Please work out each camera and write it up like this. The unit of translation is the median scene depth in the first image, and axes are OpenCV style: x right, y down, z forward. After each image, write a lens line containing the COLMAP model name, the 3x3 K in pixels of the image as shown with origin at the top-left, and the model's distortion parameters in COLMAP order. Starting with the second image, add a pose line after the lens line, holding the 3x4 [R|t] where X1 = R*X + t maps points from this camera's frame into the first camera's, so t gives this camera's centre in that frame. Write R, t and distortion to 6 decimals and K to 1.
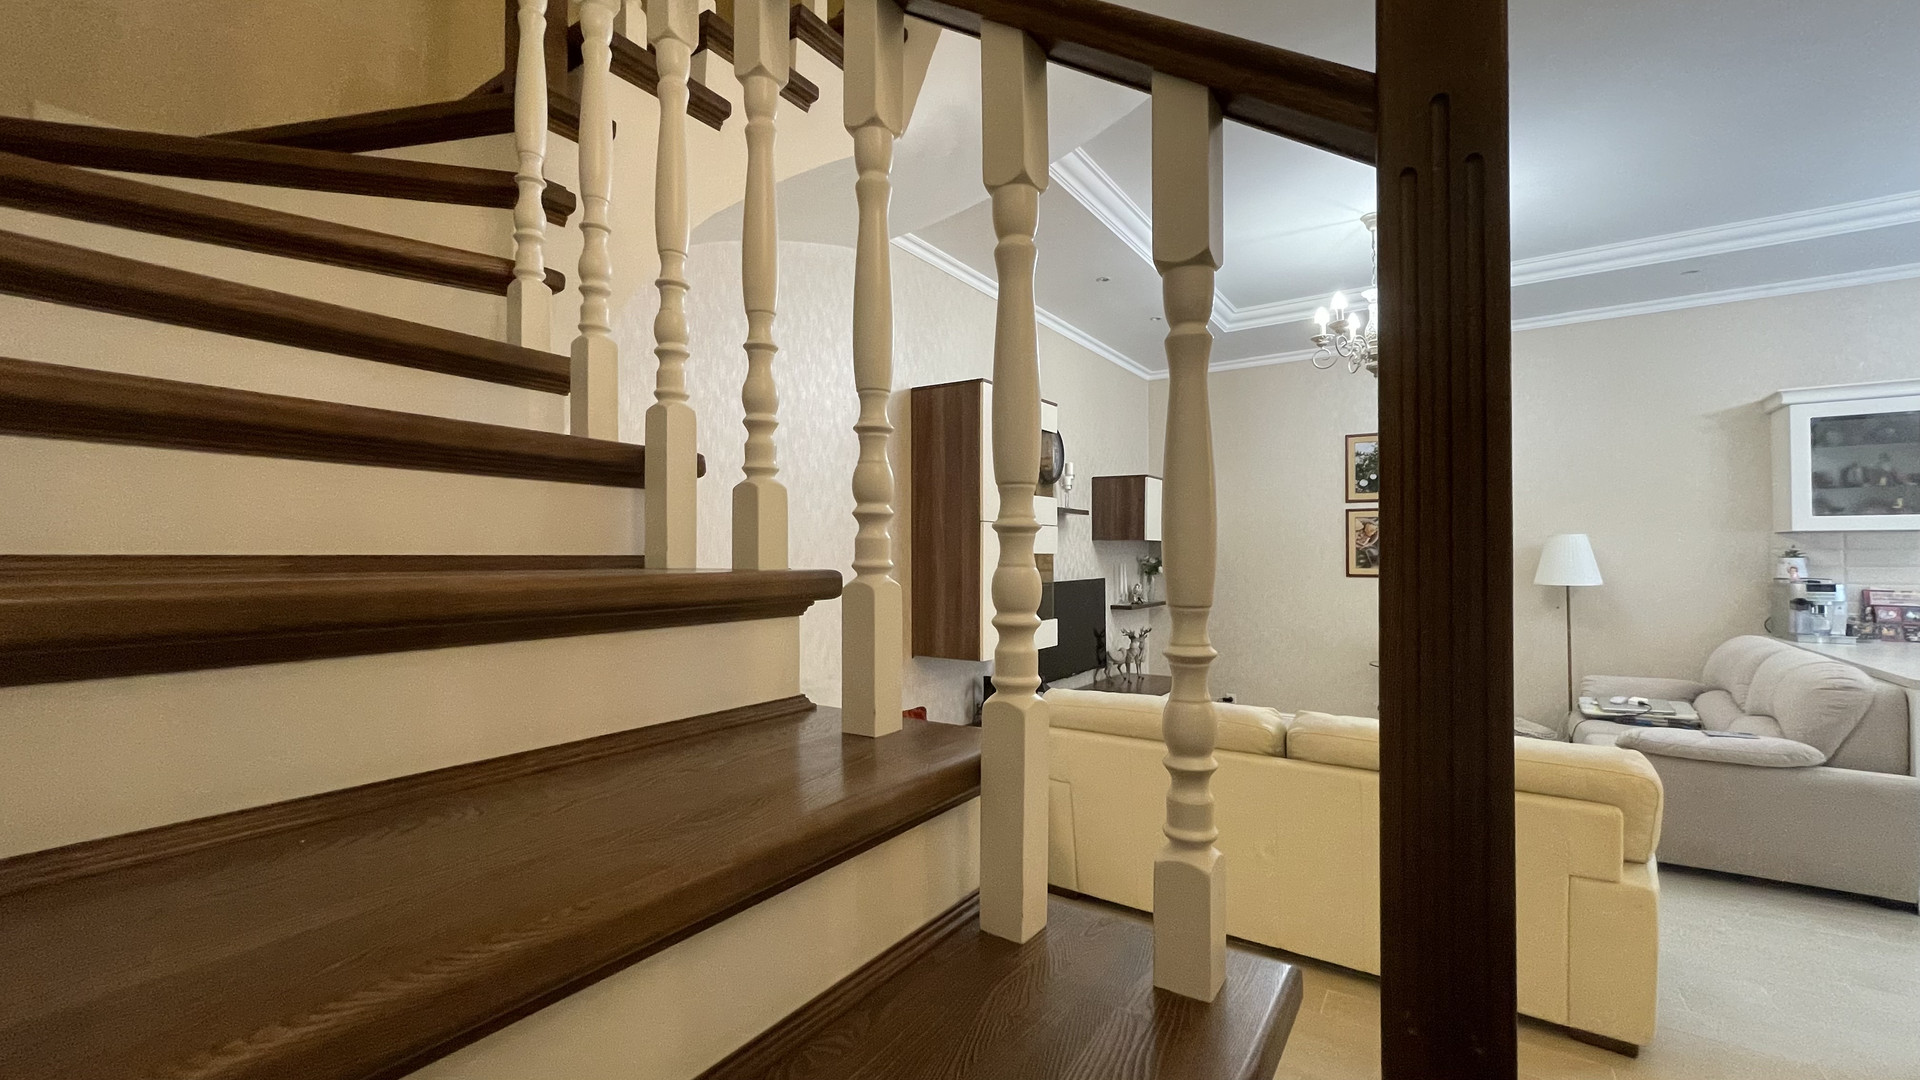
lens RADIAL K [[776.9, 0, 961.5], [0, 776.9, 540.0], [0, 0, 1]] dist [-0.003632, 0.000432]
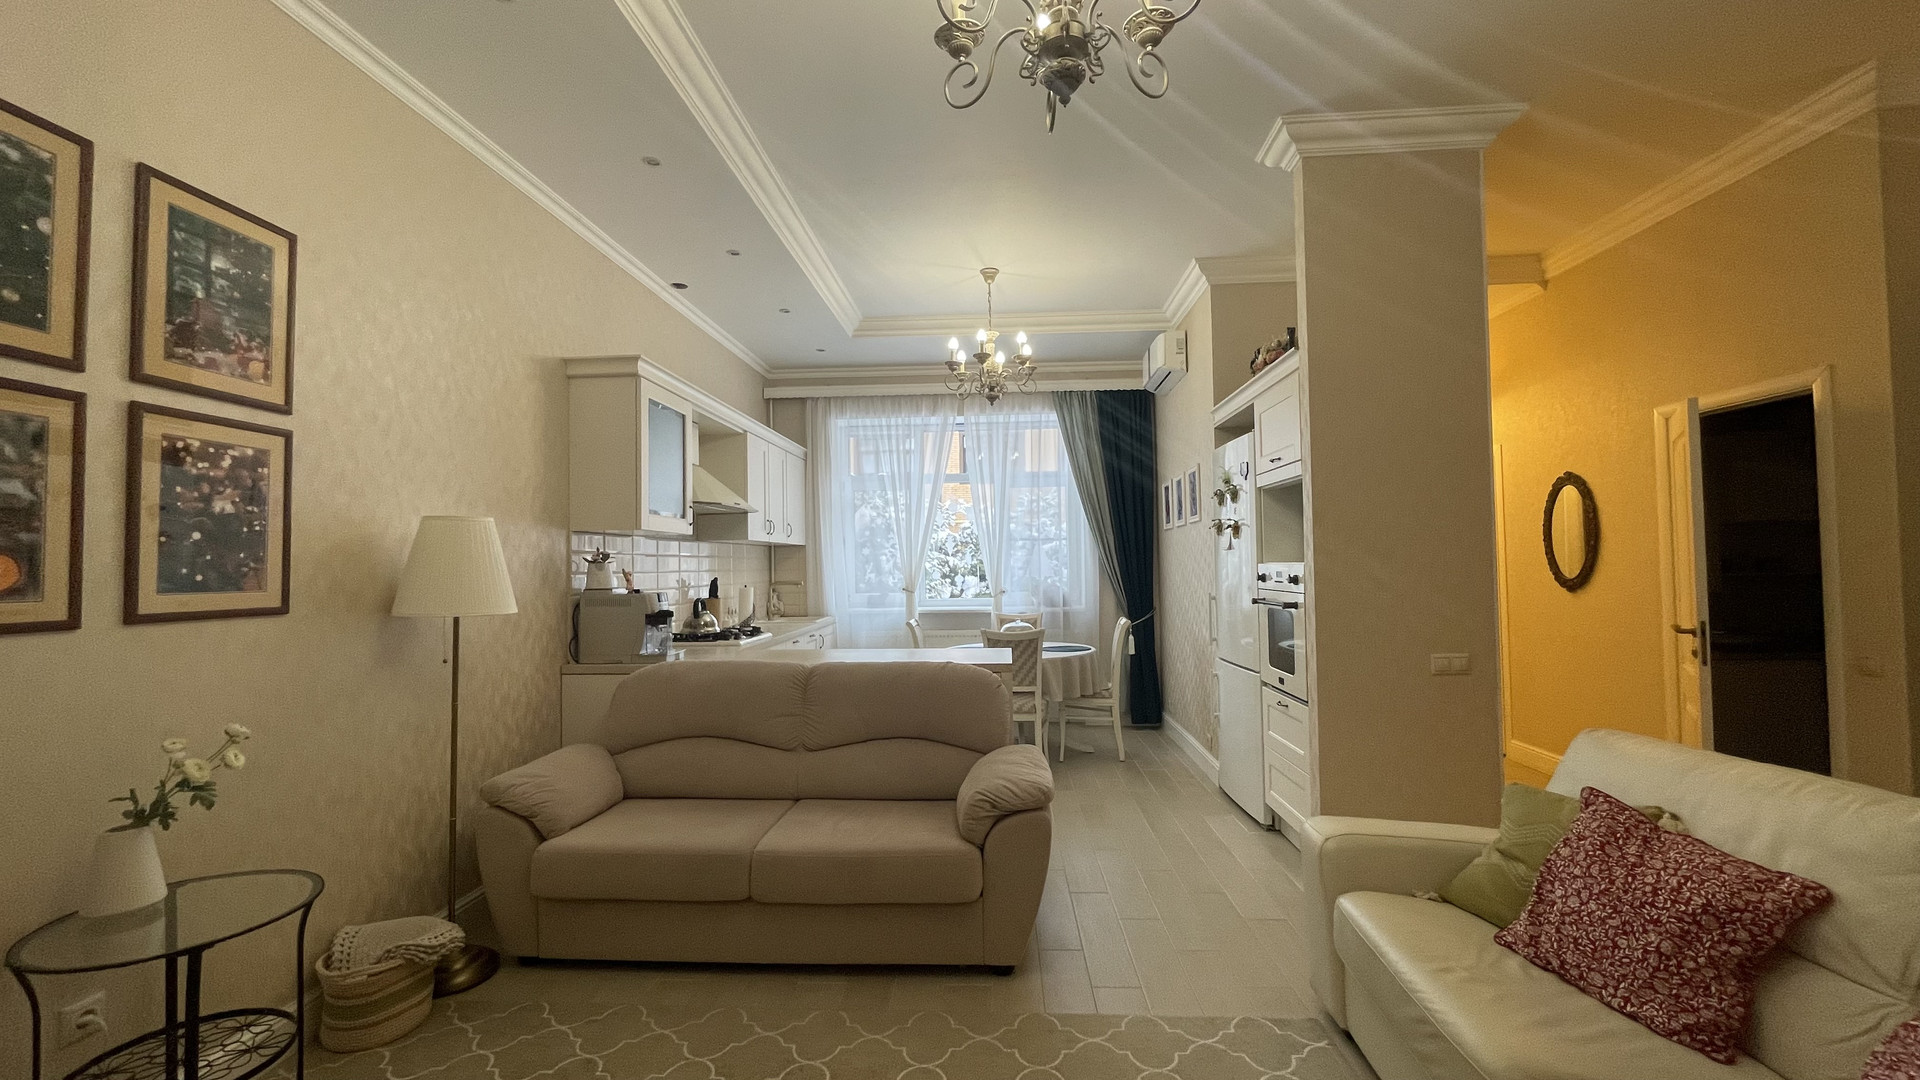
lens RADIAL K [[776.9, 0, 957.7], [0, 776.9, 541.7], [0, 0, 1]] dist [-0.003632, 0.000432]
pose [[-0.502440, 0.033690, 0.863956, 0.185871], [-0.005881, 0.999084, -0.042379, 0.032463], [-0.864592, -0.026374, -0.501781, 1.077038]]
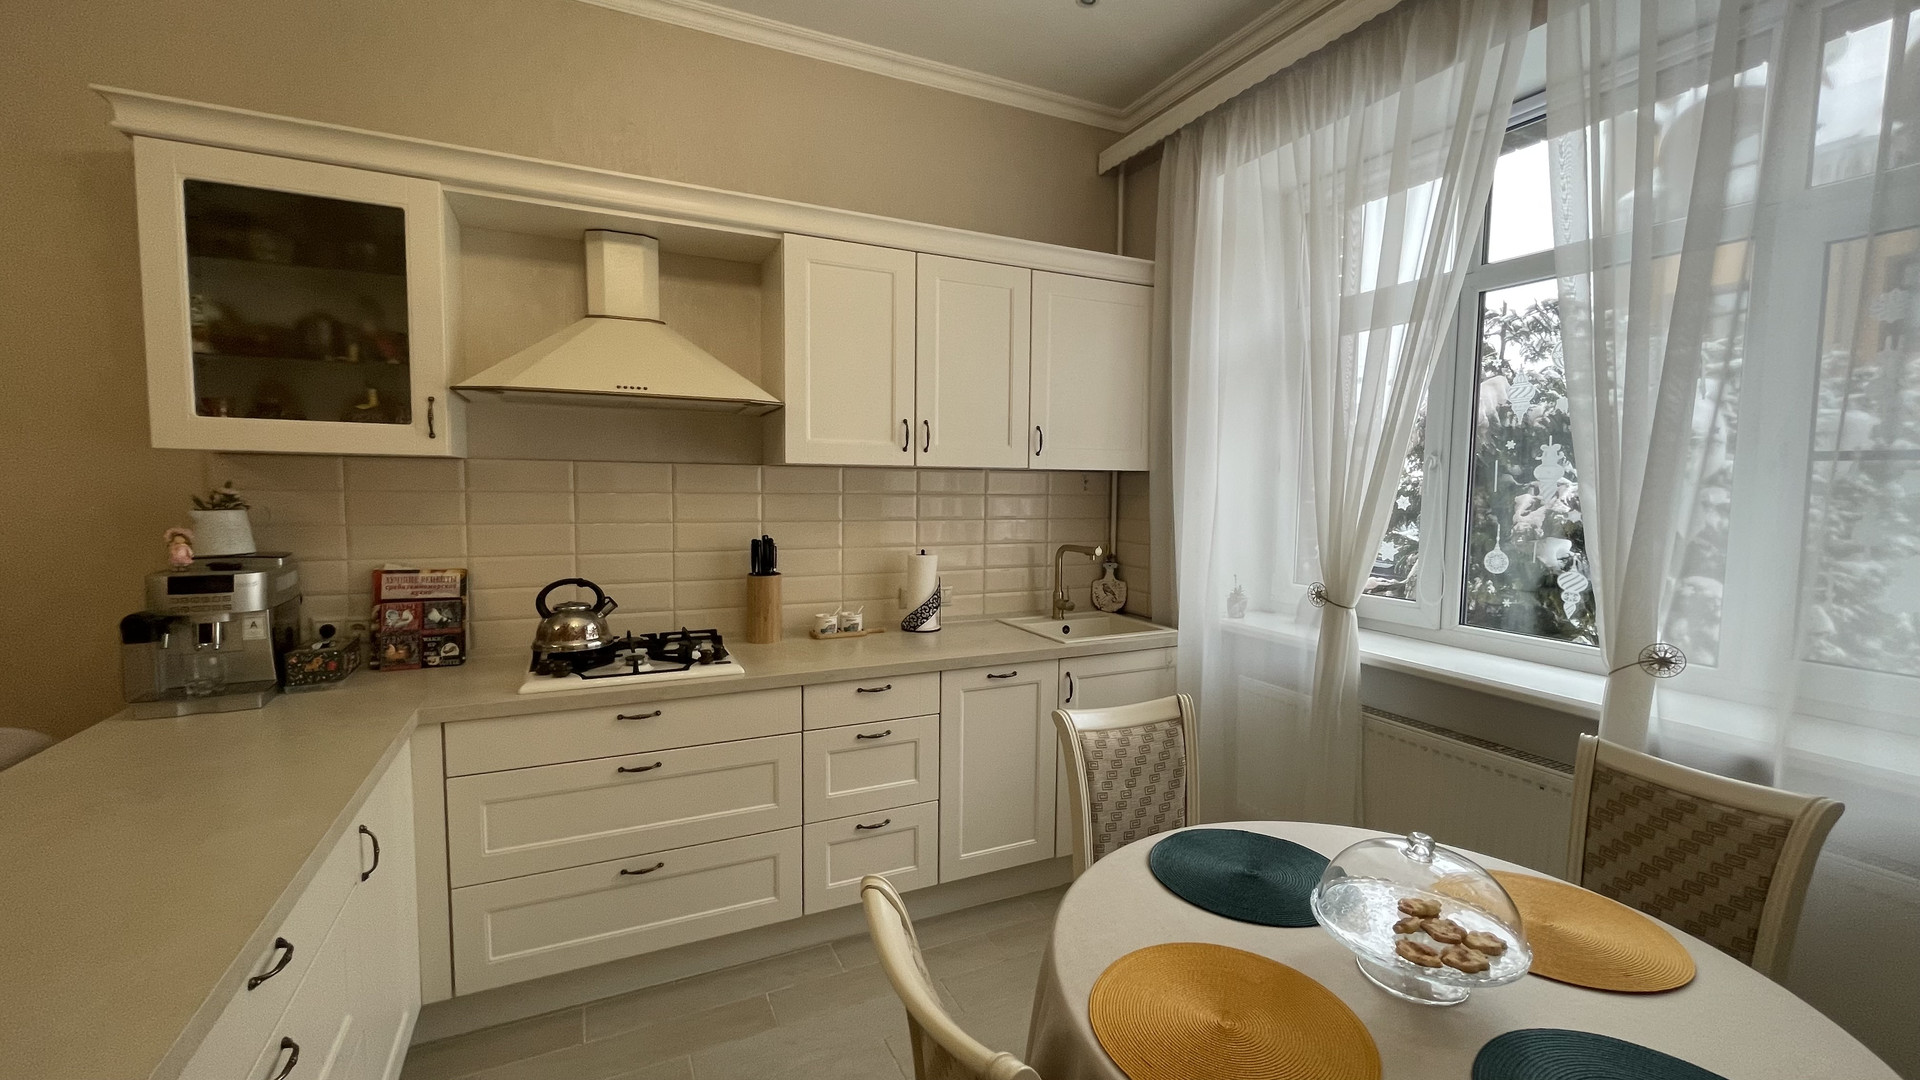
lens RADIAL K [[776.9, 0, 958.2], [0, 776.9, 544.4], [0, 0, 1]] dist [-0.003632, 0.000432]
pose [[0.510683, -0.063317, 0.857435, 0.897653], [-0.033511, 0.995061, 0.093439, -0.013631], [-0.859116, -0.076451, 0.506038, 0.395055]]
